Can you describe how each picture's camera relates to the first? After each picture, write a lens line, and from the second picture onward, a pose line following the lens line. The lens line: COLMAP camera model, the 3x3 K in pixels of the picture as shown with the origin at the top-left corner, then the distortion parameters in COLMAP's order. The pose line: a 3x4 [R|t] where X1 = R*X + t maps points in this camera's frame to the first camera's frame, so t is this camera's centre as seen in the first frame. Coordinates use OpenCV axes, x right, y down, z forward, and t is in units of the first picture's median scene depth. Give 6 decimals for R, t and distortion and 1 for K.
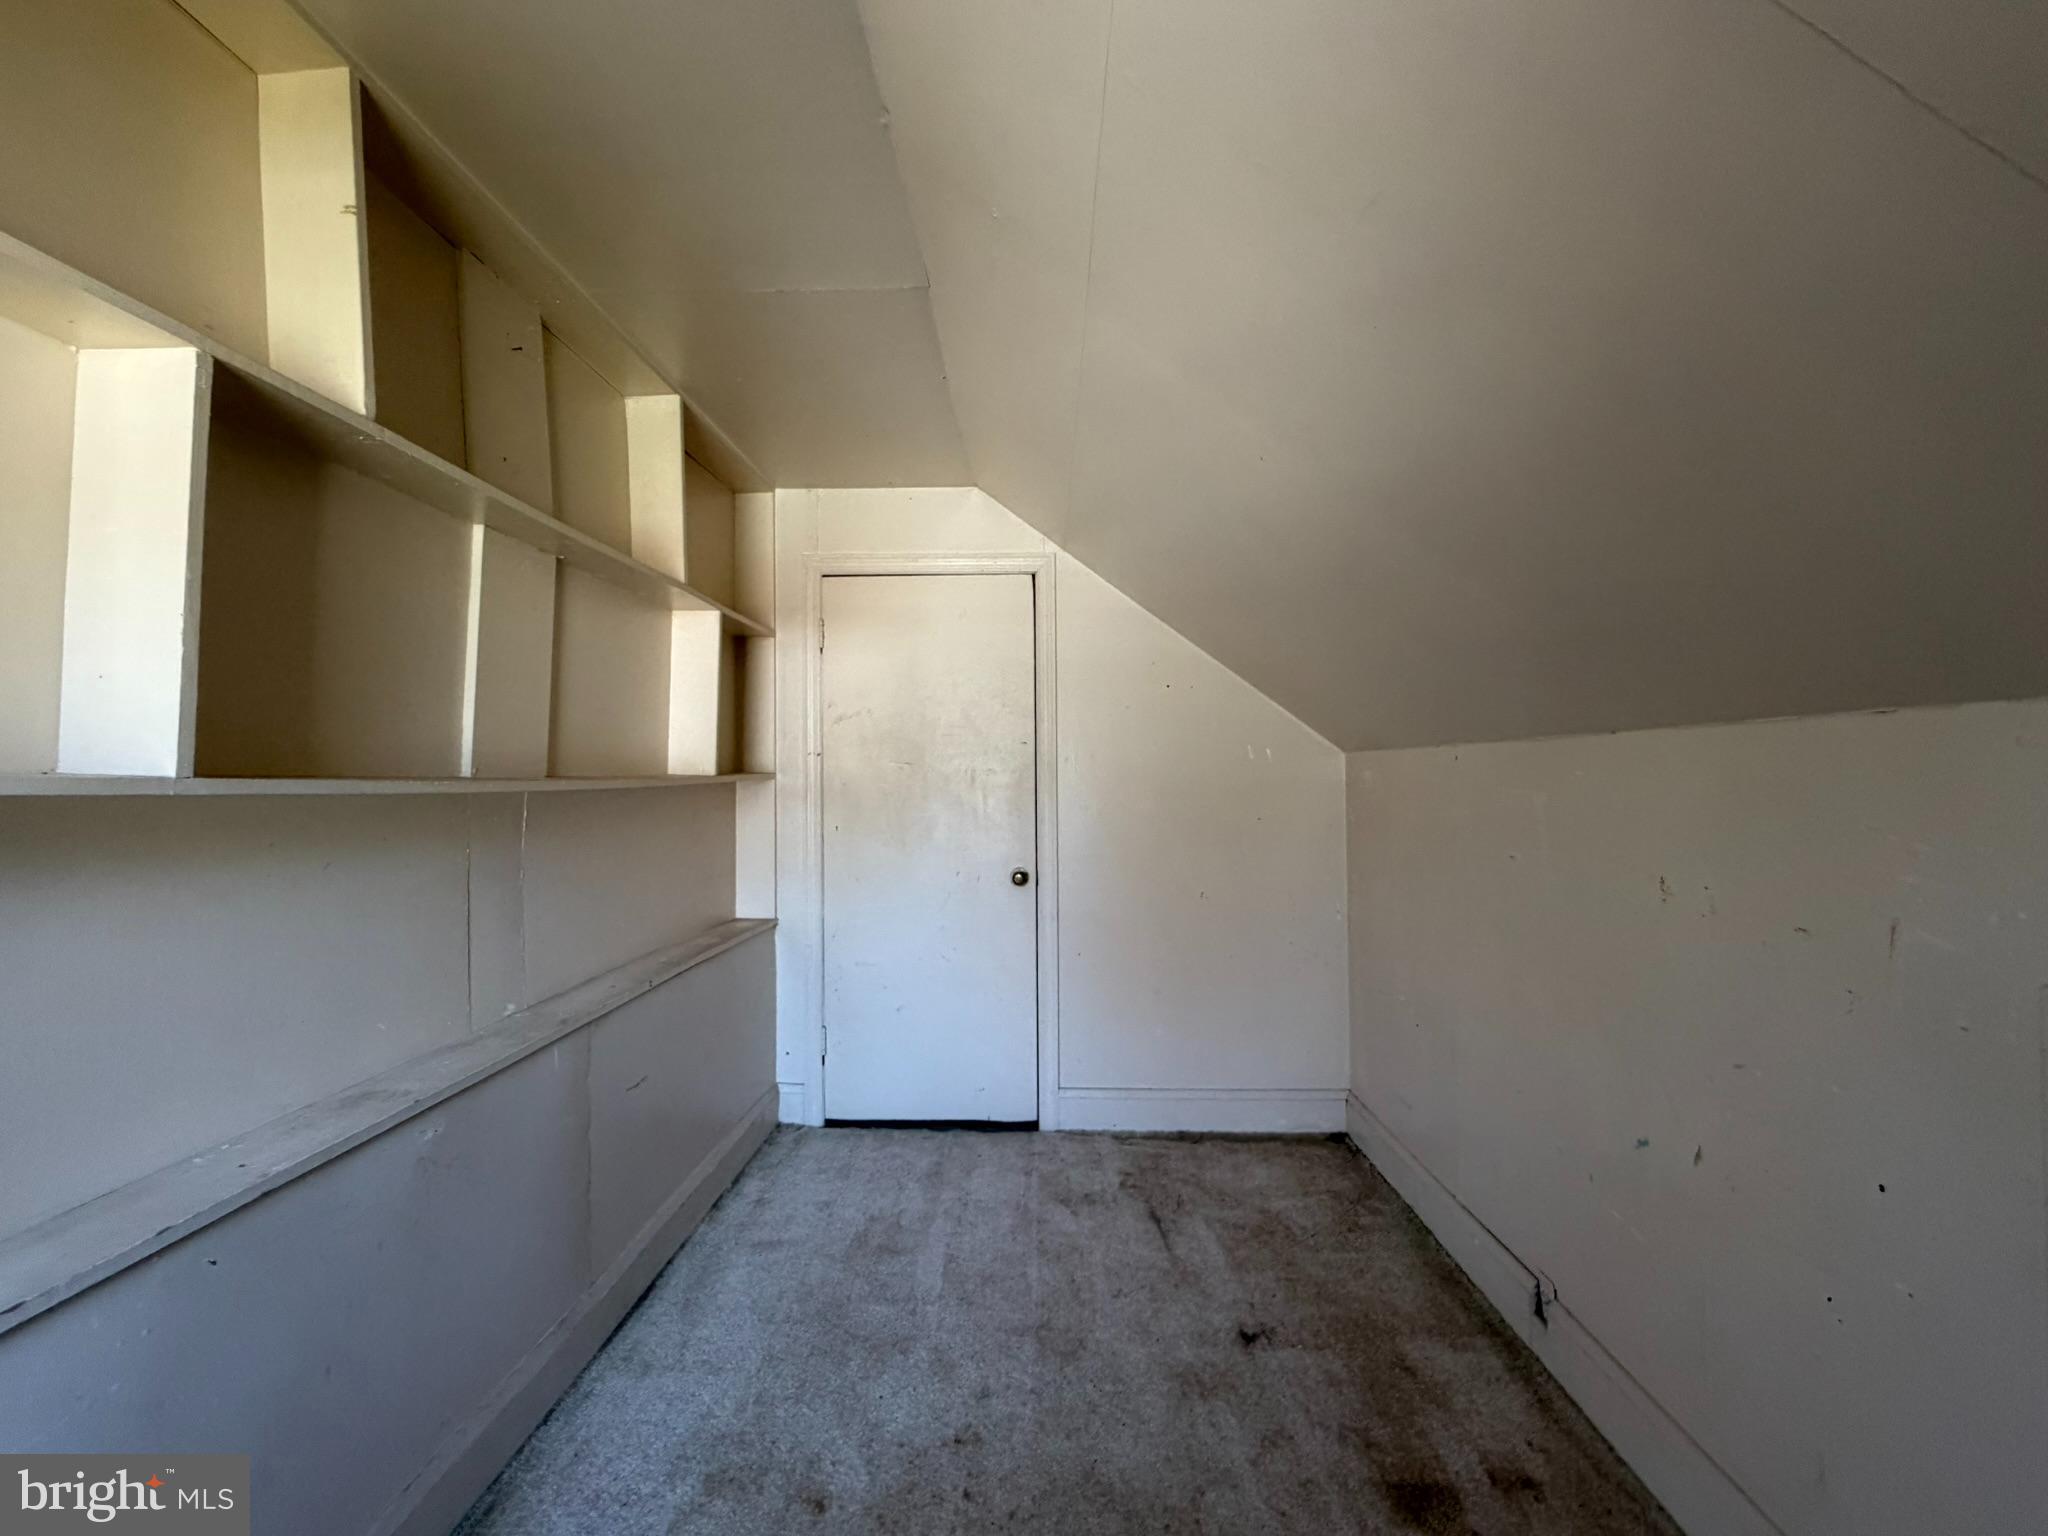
lens RADIAL K [[816.8, 0, 1022.4], [0, 816.8, 771.3], [0, 0, 1]] dist [-0.000145, -0.000240]
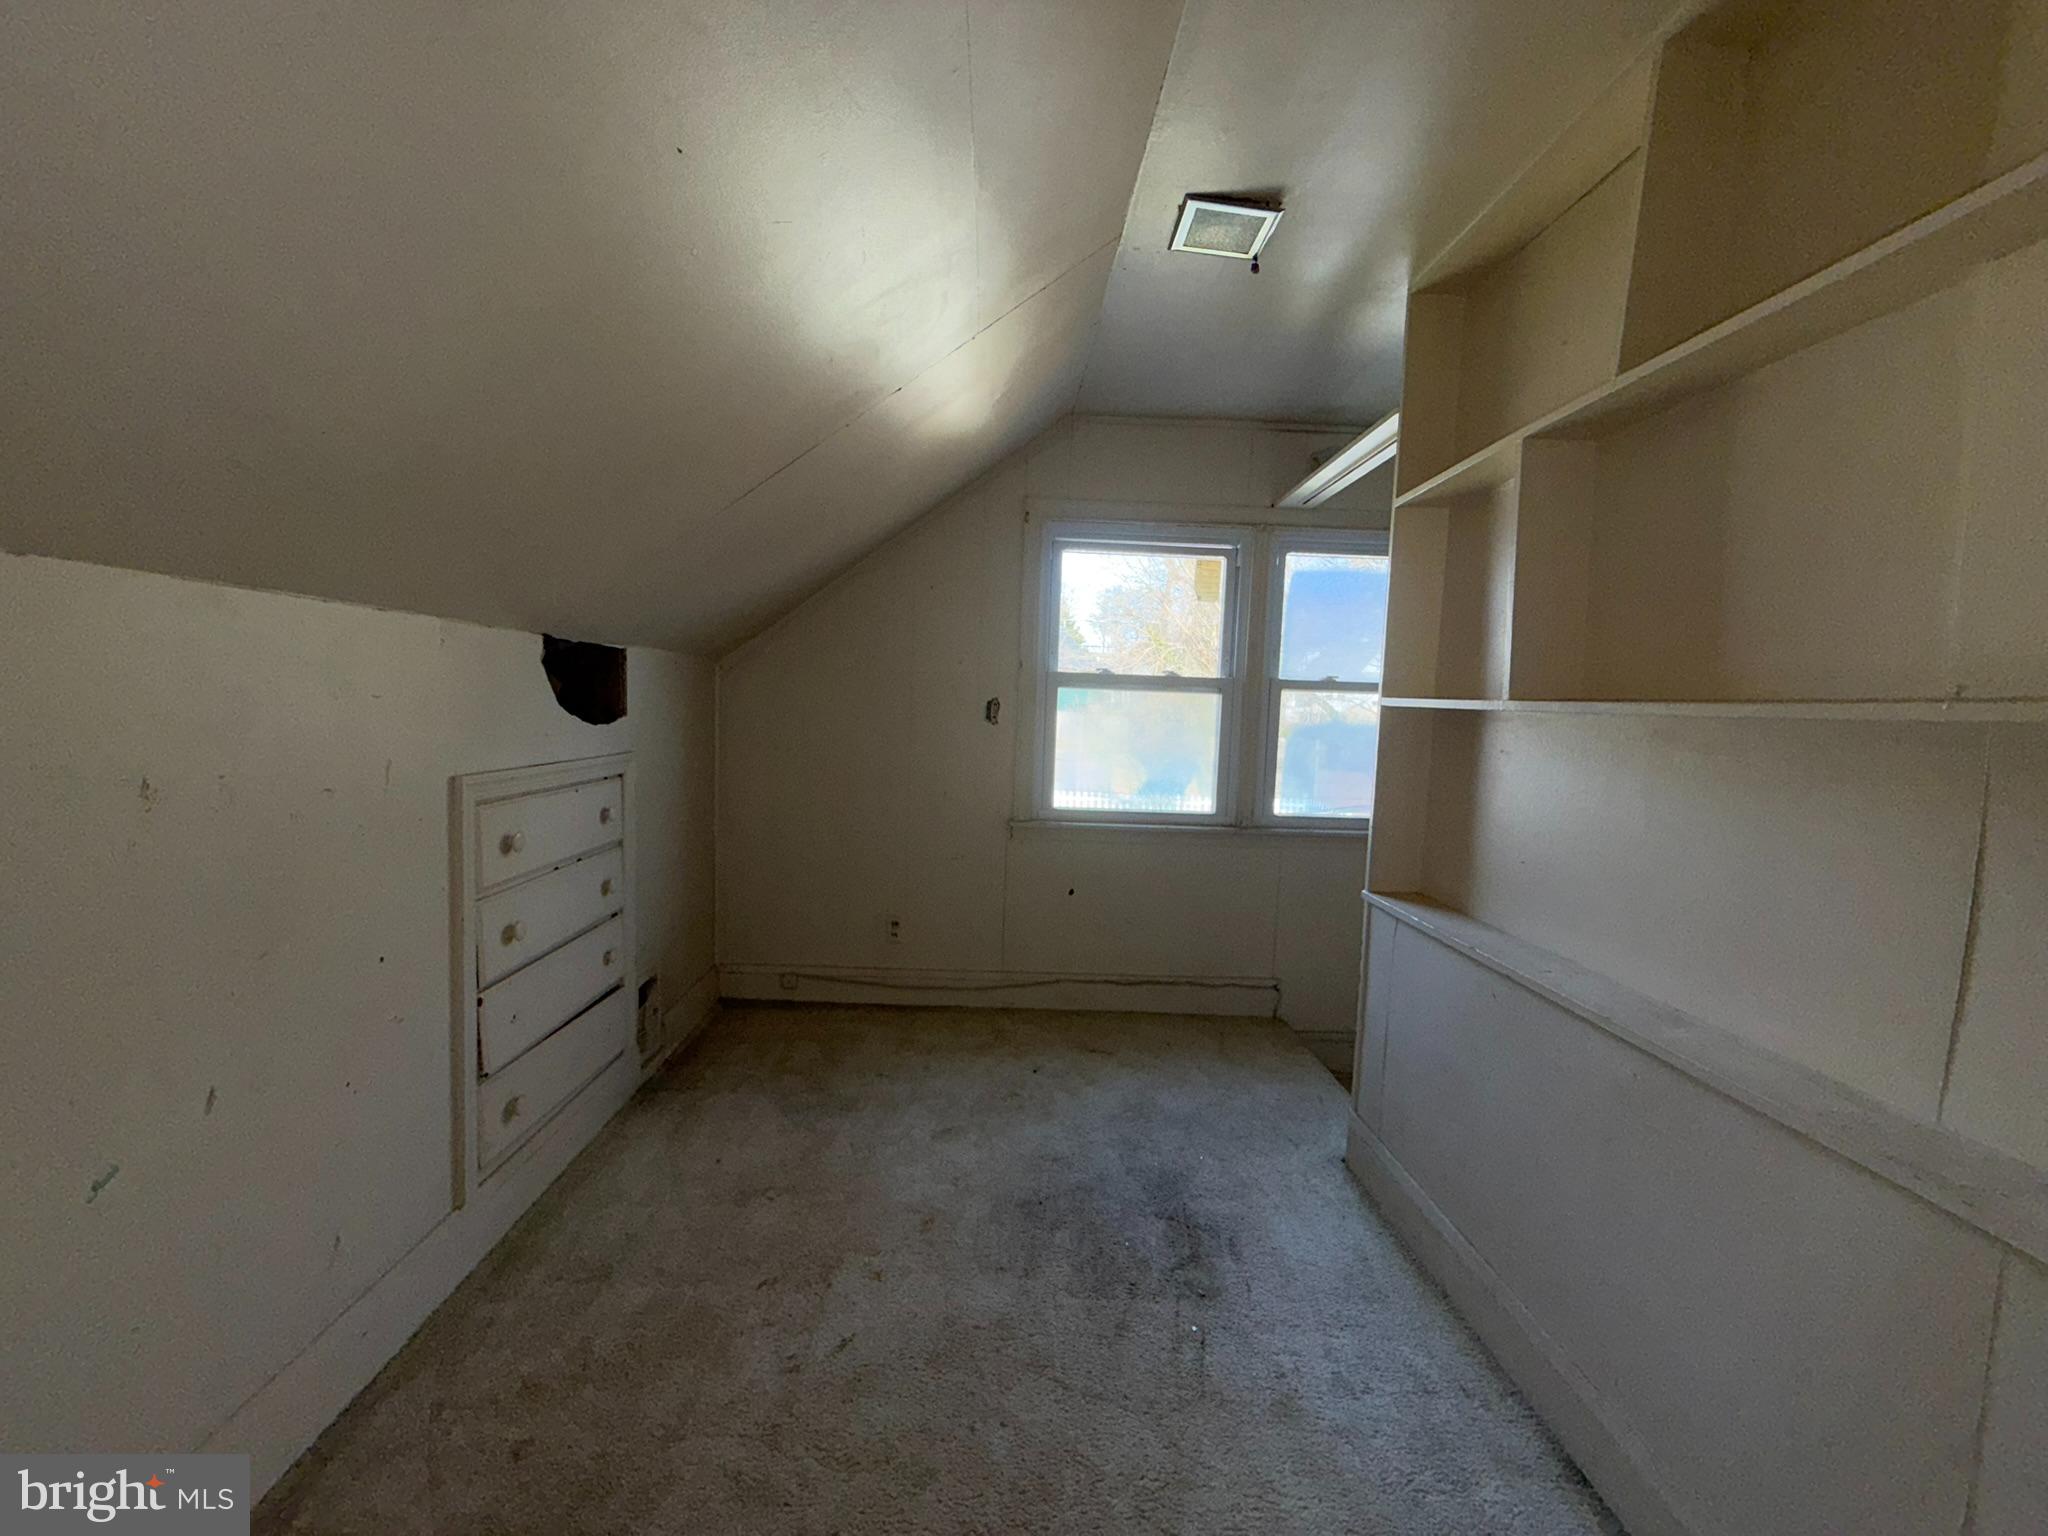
lens RADIAL K [[816.8, 0, 1020.6], [0, 816.8, 772.8], [0, 0, 1]] dist [-0.000145, -0.000240]
pose [[-0.998779, -0.032002, -0.037624, 0.037262], [-0.034288, 0.997502, 0.061757, 0.052695], [0.035554, 0.062971, -0.997382, 1.761761]]
